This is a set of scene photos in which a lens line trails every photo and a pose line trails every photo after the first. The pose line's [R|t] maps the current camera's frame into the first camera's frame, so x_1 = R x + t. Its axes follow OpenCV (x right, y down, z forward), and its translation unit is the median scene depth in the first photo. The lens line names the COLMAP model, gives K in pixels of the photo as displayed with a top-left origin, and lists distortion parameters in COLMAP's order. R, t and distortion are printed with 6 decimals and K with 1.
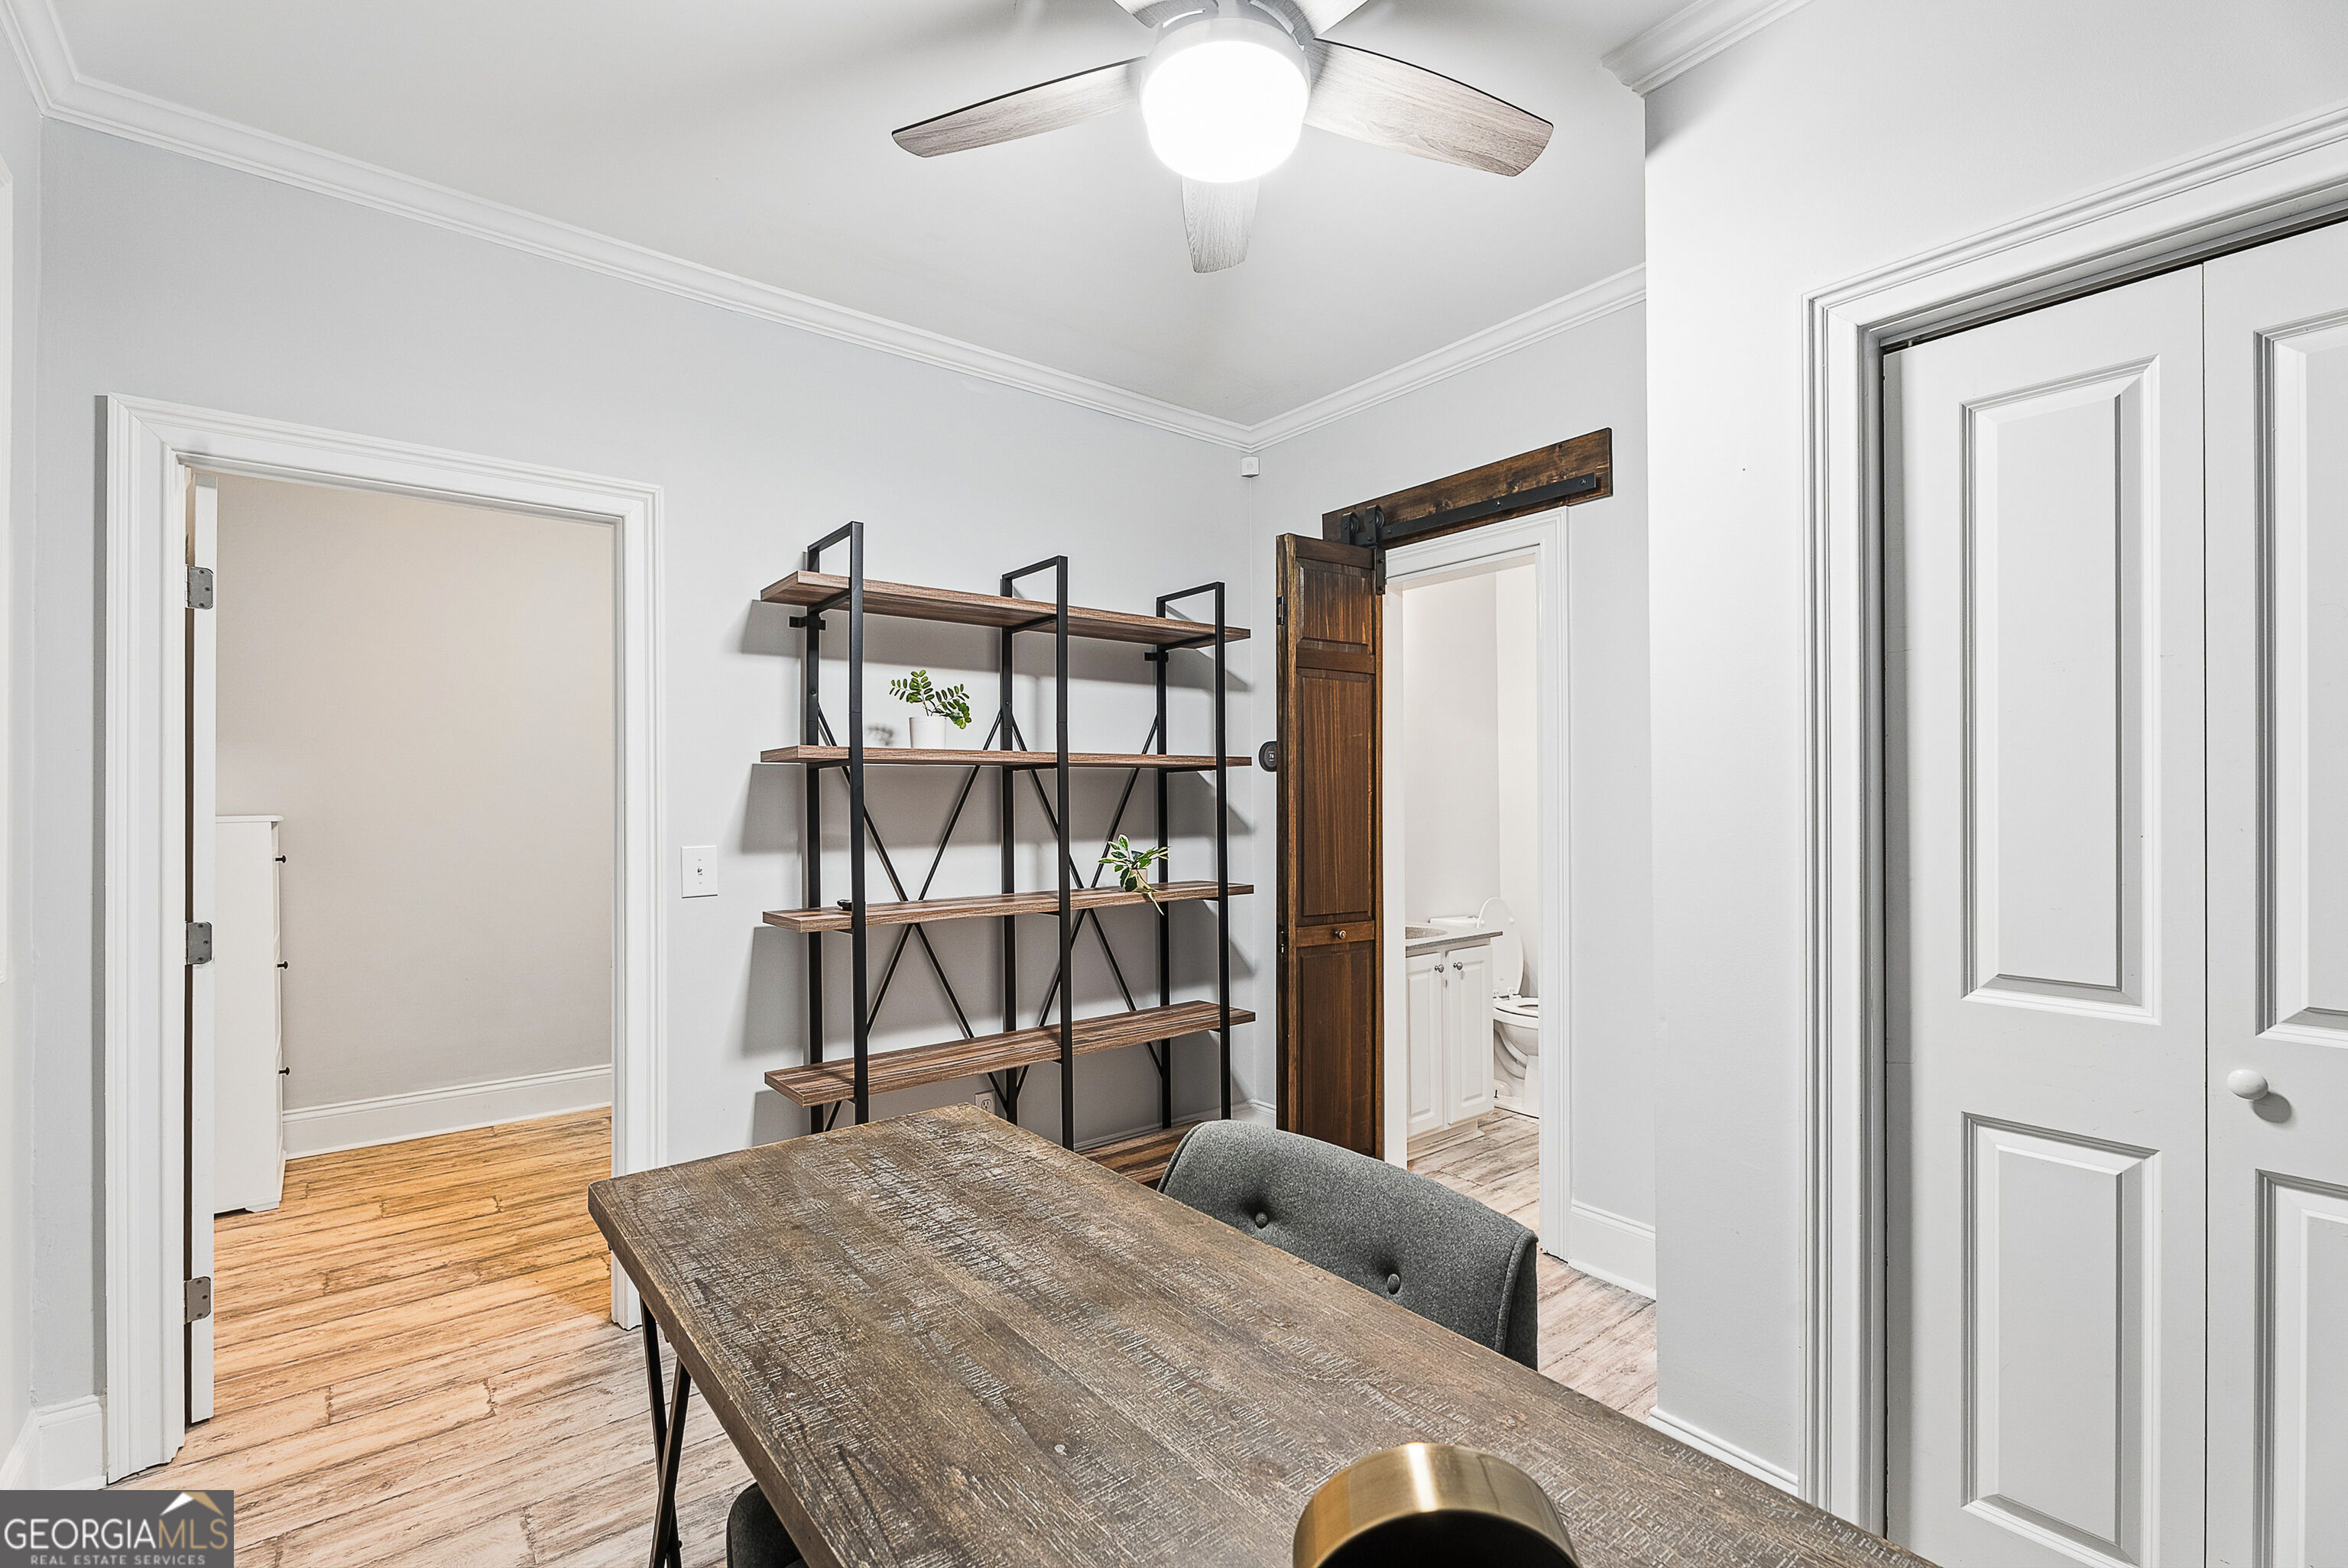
lens RADIAL K [[1047.5, 0, 1170.1], [0, 1047.5, 788.1], [0, 0, 1]] dist [-0.001888, -0.001689]
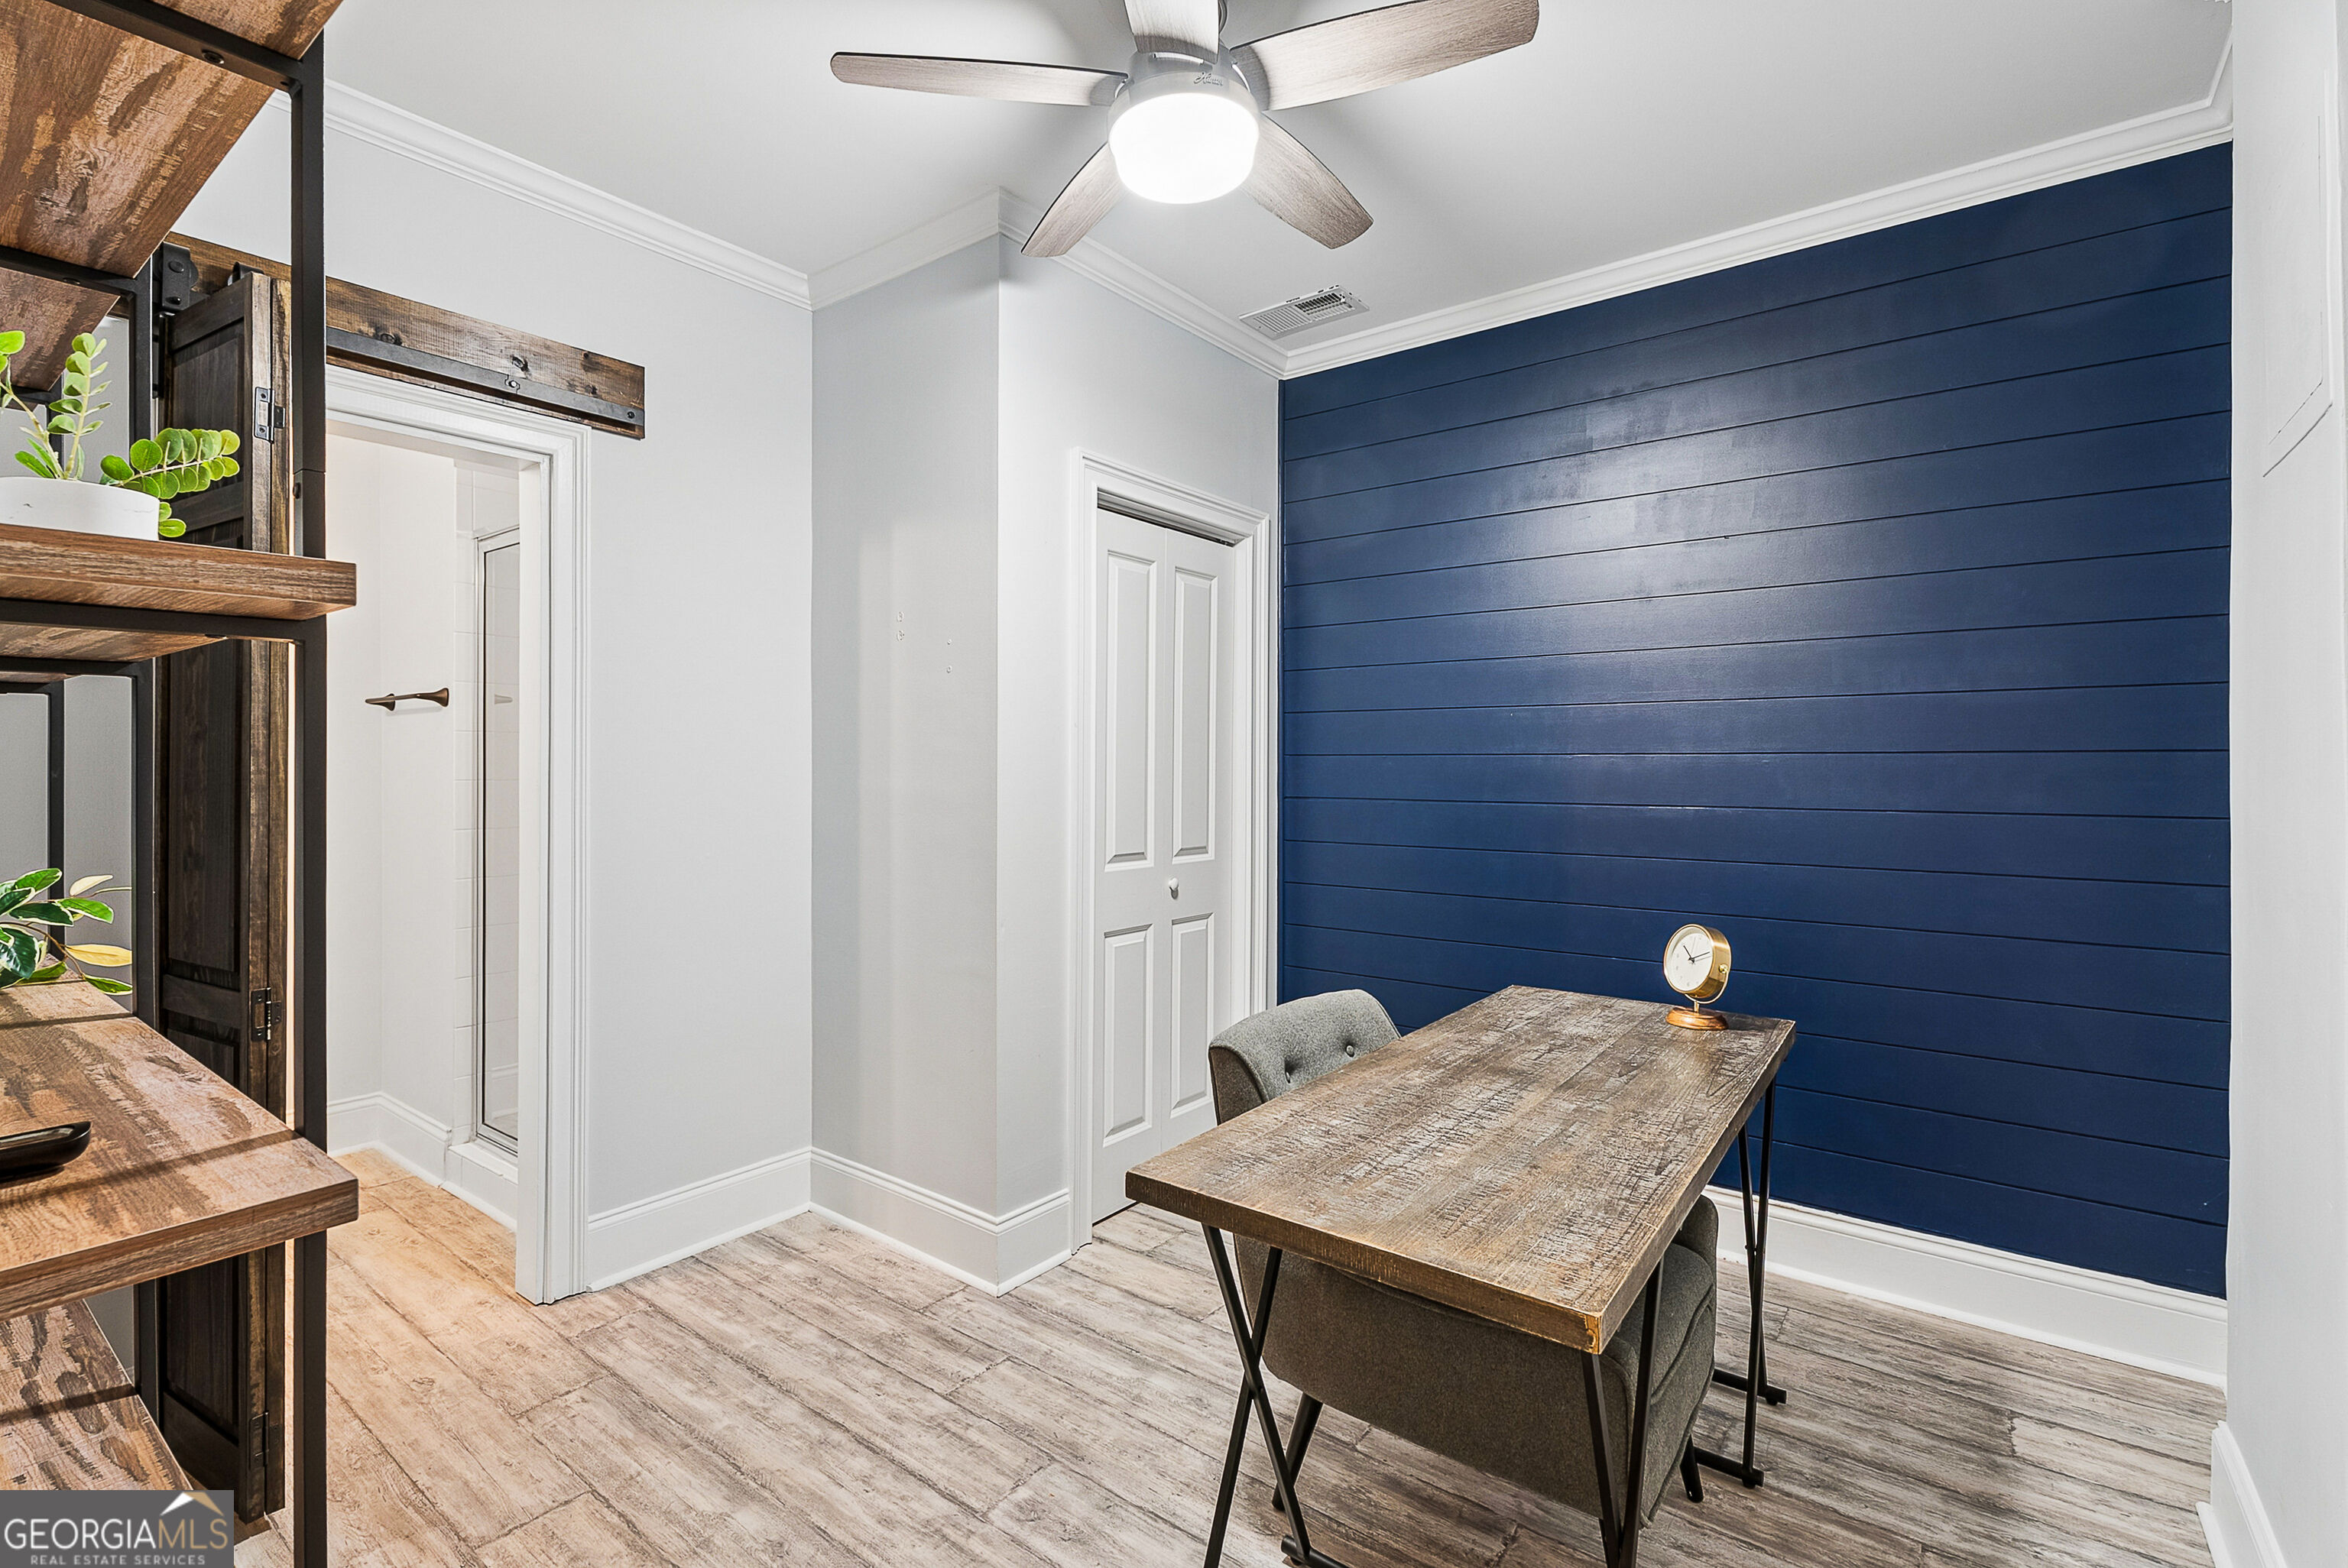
lens RADIAL K [[1047.5, 0, 1170.1], [0, 1047.5, 788.1], [0, 0, 1]] dist [-0.001888, -0.001689]
pose [[-0.245161, -0.019445, 0.969287, -0.961735], [-0.012319, 0.999781, 0.016941, 0.016025], [-0.969404, -0.007787, -0.245346, 1.210078]]
